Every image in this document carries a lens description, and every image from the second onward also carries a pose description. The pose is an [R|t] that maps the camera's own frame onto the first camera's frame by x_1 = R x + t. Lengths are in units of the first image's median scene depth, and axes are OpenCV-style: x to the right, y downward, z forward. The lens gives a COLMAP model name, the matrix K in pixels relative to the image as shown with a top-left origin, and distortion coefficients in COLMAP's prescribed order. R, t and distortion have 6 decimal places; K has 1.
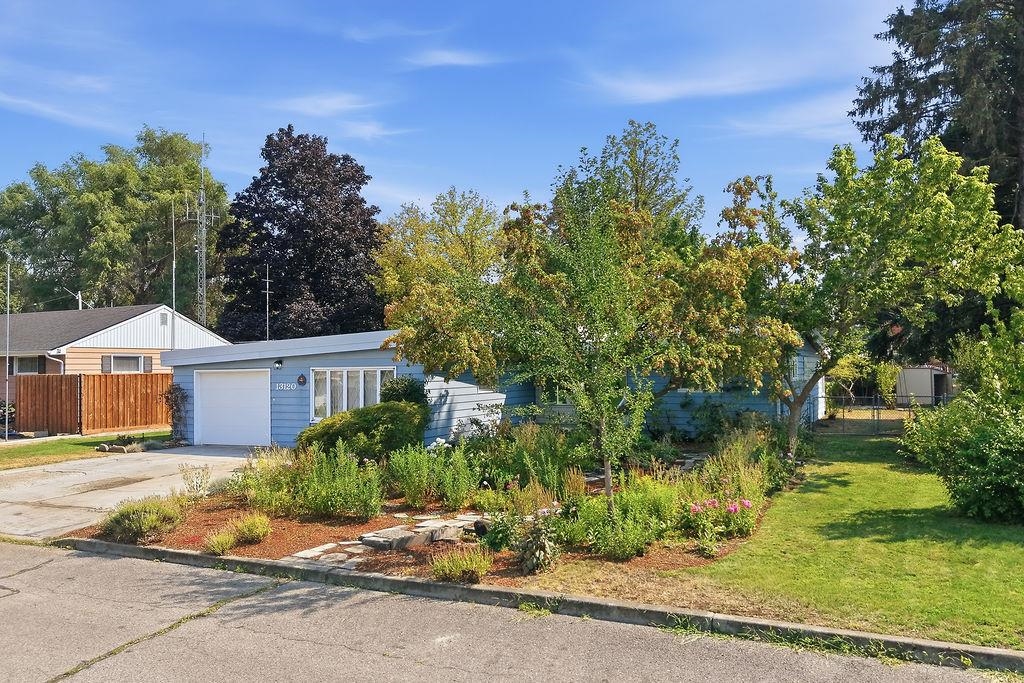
lens RADIAL K [[810.0, 0, 512.0], [0, 810.0, 341.5], [0, 0, 1]] dist [0.000530, 0.000134]
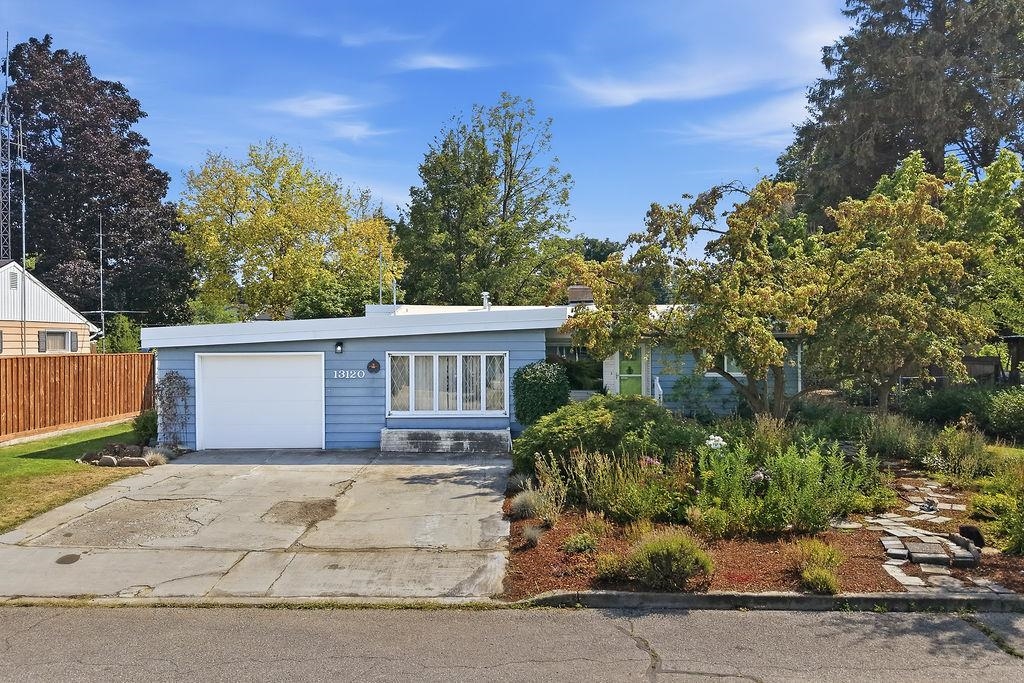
lens RADIAL K [[821.8, 0, 512.0], [0, 821.8, 341.5], [0, 0, 1]] dist [0.010039, -0.005743]
pose [[0.910839, 0.008777, 0.412667, -0.482926], [-0.022207, 0.999368, 0.027761, -0.004476], [-0.412163, -0.034450, 0.910459, 0.181628]]
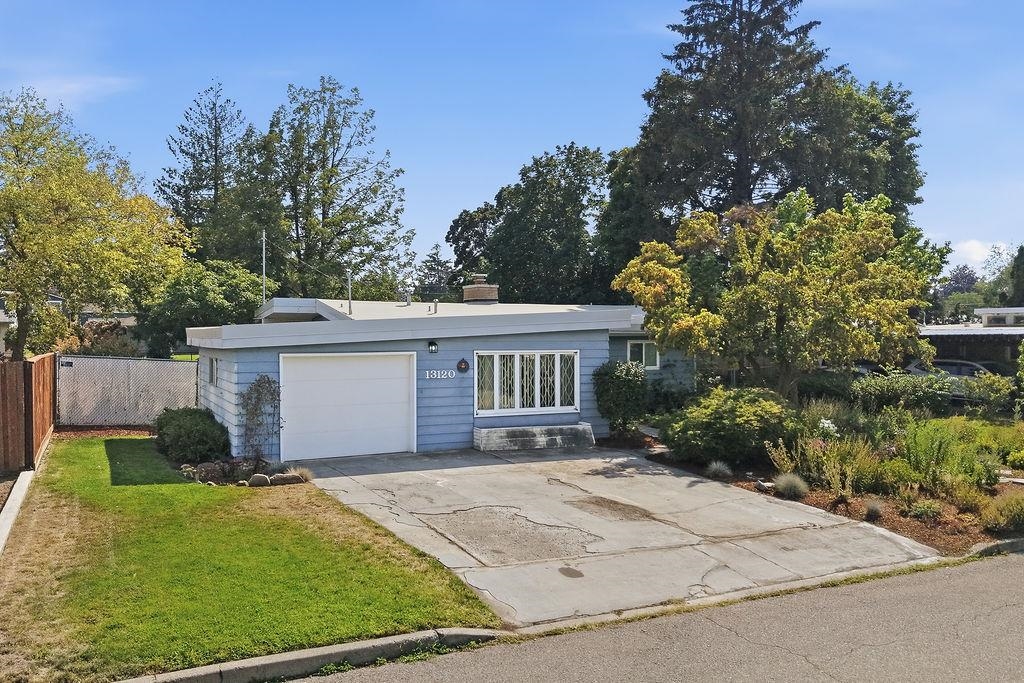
lens RADIAL K [[821.8, 0, 512.0], [0, 821.8, 341.5], [0, 0, 1]] dist [0.010039, -0.005743]
pose [[0.617927, 0.006295, 0.786210, -0.890937], [-0.040855, 0.998874, 0.024113, 0.000846], [-0.785173, -0.047021, 0.617489, 0.456706]]
